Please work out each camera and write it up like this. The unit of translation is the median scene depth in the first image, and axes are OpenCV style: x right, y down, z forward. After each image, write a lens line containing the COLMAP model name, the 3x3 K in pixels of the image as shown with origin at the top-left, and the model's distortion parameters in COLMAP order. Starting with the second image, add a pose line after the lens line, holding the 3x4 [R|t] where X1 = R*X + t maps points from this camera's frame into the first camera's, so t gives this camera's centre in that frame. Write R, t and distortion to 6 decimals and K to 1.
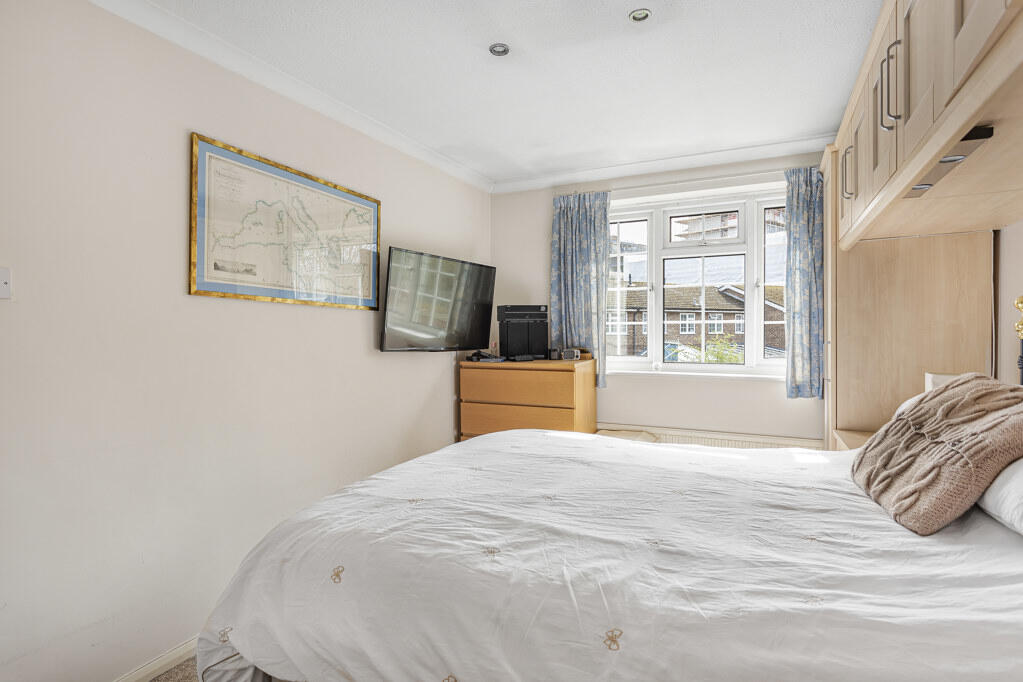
lens RADIAL K [[528.1, 0, 503.7], [0, 528.1, 336.7], [0, 0, 1]] dist [0.001306, -0.000134]
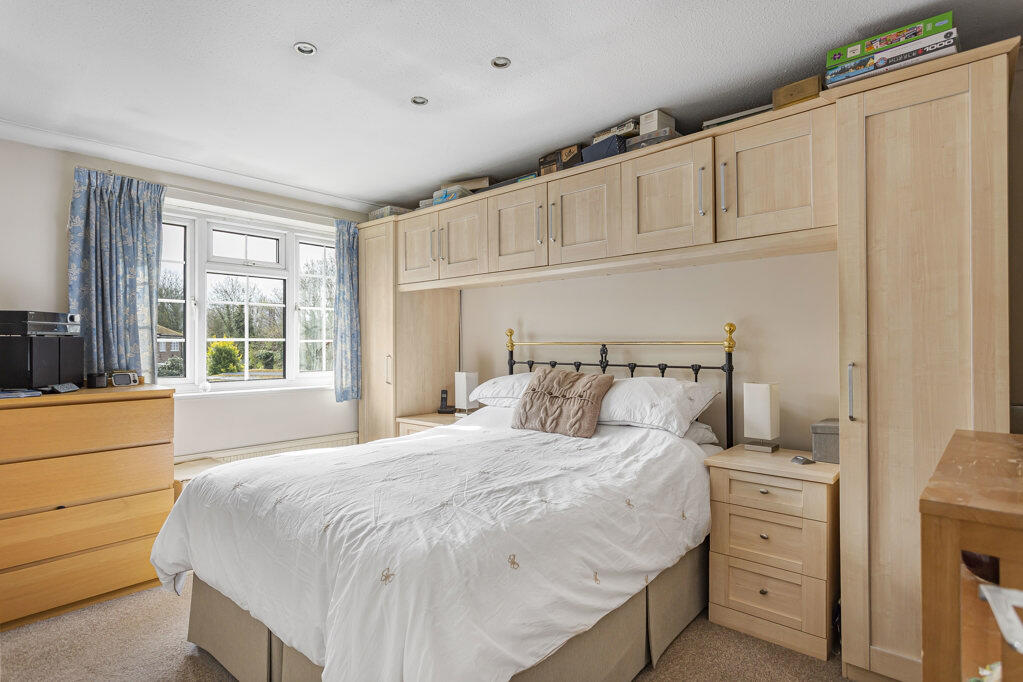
lens RADIAL K [[528.1, 0, 511.0], [0, 528.1, 343.0], [0, 0, 1]] dist [0.001306, -0.000134]
pose [[0.273187, 0.006191, 0.961941, -0.521605], [0.018604, 0.999758, -0.011718, -0.000294], [-0.961781, 0.021097, 0.273006, 0.258046]]
